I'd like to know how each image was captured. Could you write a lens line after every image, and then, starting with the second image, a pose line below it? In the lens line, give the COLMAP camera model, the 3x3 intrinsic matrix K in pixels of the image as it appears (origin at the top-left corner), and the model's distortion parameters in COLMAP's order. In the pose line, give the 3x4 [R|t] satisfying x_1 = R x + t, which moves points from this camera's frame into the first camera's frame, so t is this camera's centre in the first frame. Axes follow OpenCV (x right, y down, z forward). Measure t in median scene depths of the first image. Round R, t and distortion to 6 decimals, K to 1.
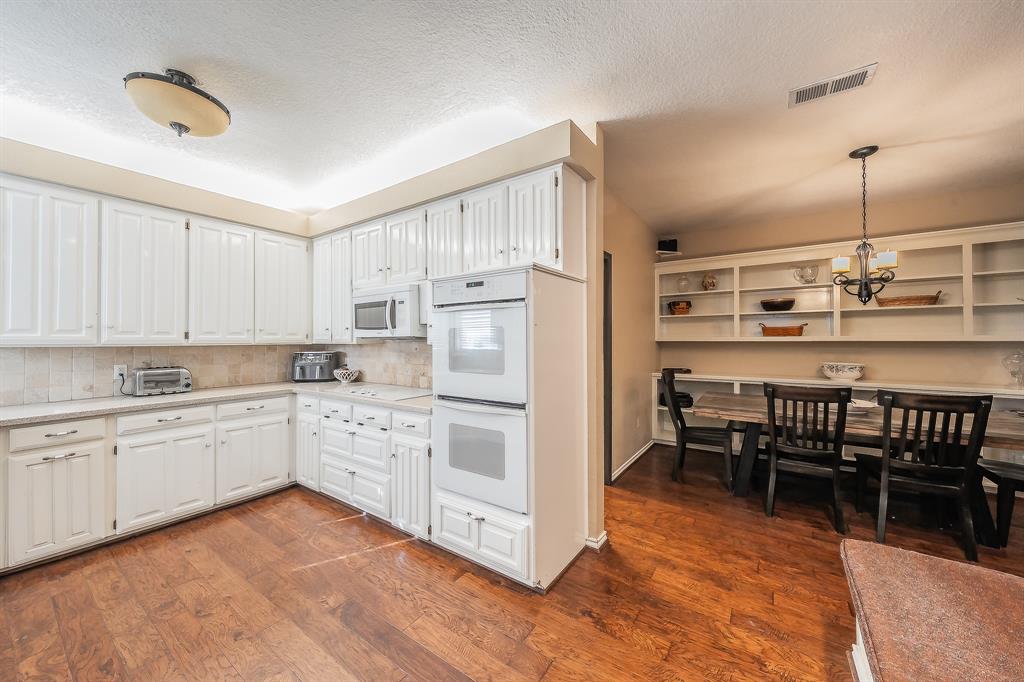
lens RADIAL K [[374.4, 0, 501.9], [0, 374.4, 338.0], [0, 0, 1]] dist [0.002670, -0.000429]
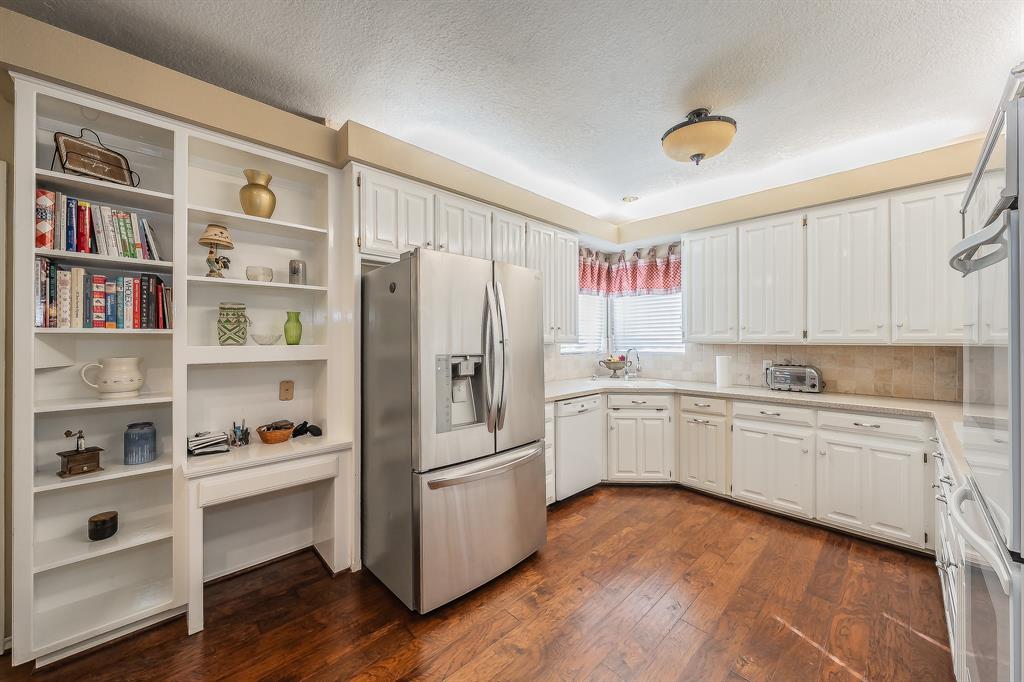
lens RADIAL K [[381.8, 0, 511.1], [0, 381.8, 337.6], [0, 0, 1]] dist [-0.002013, -0.000106]
pose [[-0.184930, -0.002966, -0.982747, 0.292101], [0.001432, 0.999994, -0.003287, 0.004448], [0.982751, -0.002015, -0.184924, 0.448520]]
